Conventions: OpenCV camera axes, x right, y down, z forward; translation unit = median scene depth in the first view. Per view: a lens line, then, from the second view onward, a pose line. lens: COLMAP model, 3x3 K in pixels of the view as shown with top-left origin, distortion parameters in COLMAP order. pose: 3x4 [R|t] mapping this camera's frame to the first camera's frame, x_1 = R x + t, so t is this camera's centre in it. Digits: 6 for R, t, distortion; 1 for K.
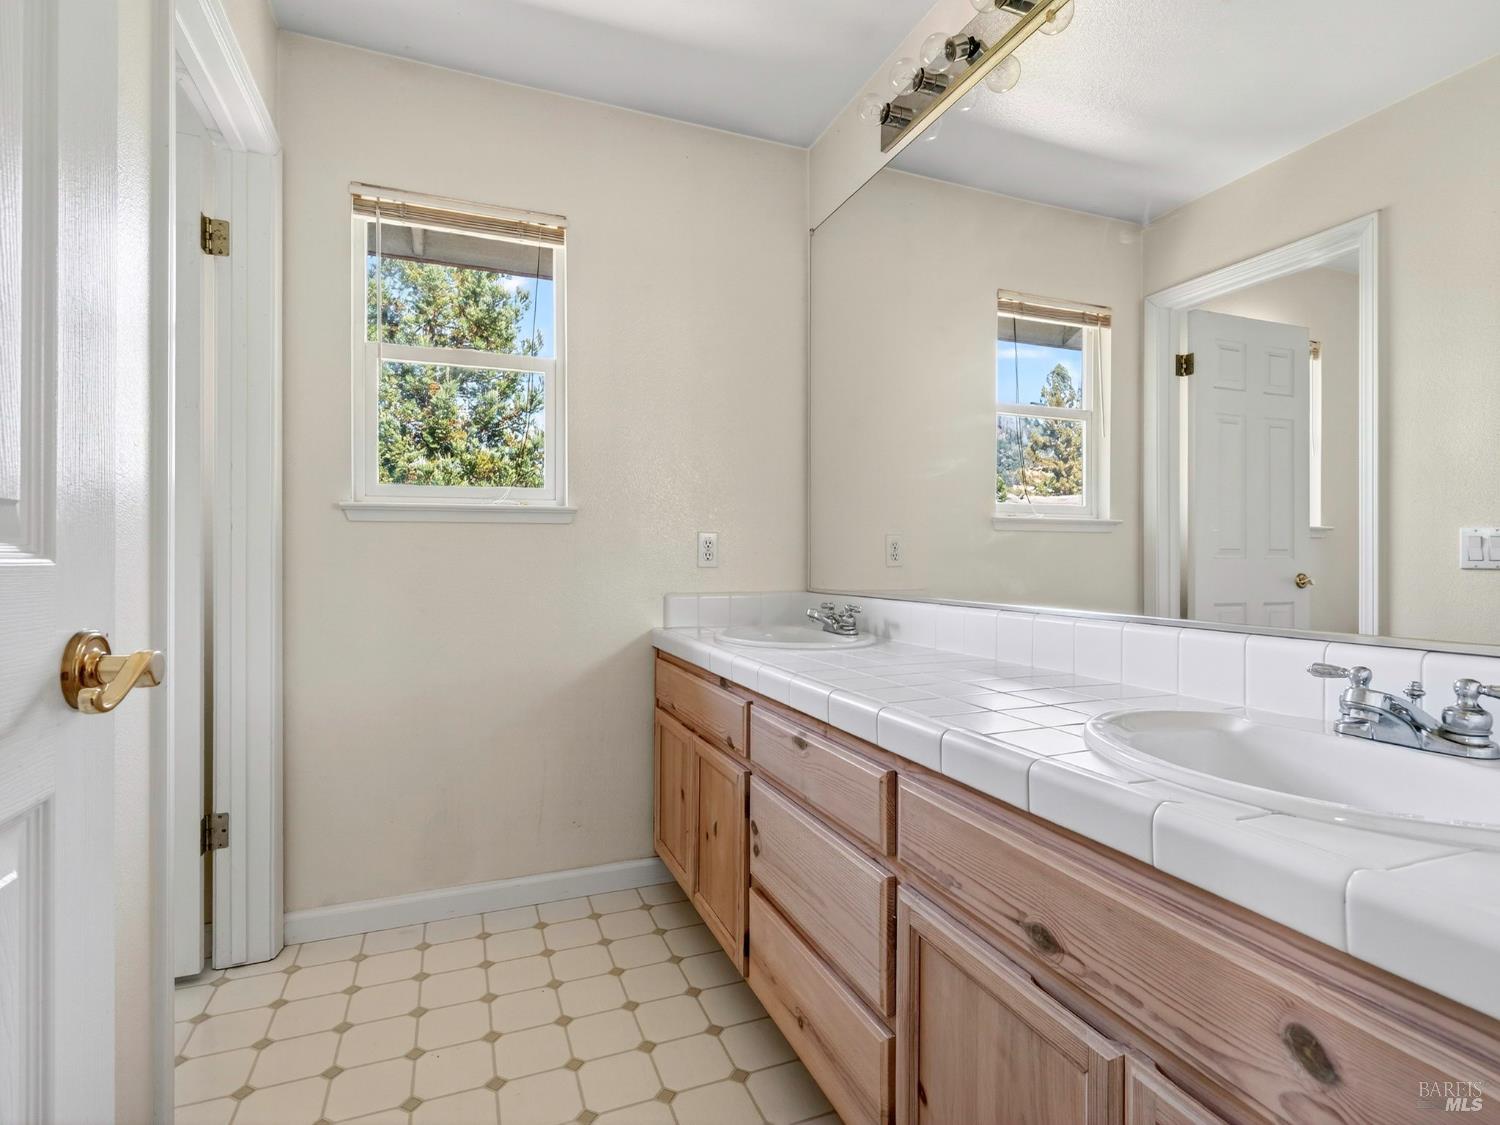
lens RADIAL K [[753.9, 0, 750.6], [0, 753.9, 559.8], [0, 0, 1]] dist [0.001089, 0.000891]
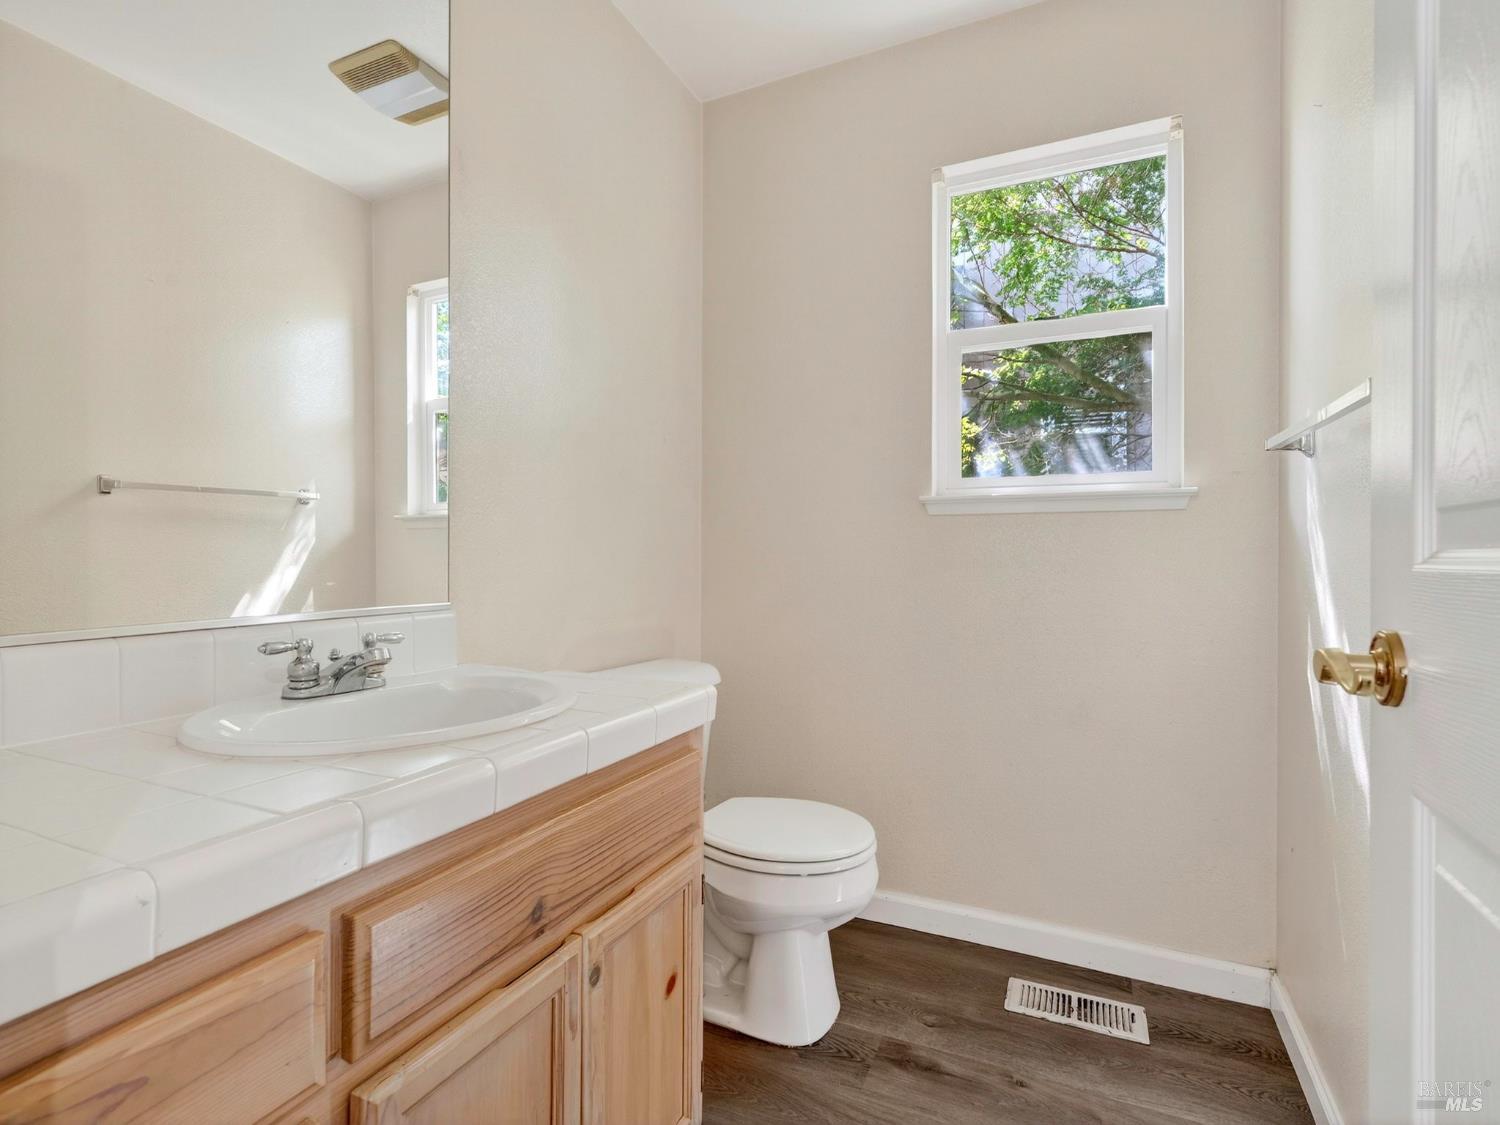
lens RADIAL K [[753.9, 0, 748.0], [0, 753.9, 557.1], [0, 0, 1]] dist [0.001089, 0.000891]
pose [[-0.689054, -0.005729, 0.724687, -0.475877], [-0.002170, 0.999981, 0.005842, 0.010425], [-0.724706, 0.002453, -0.689054, 1.295661]]
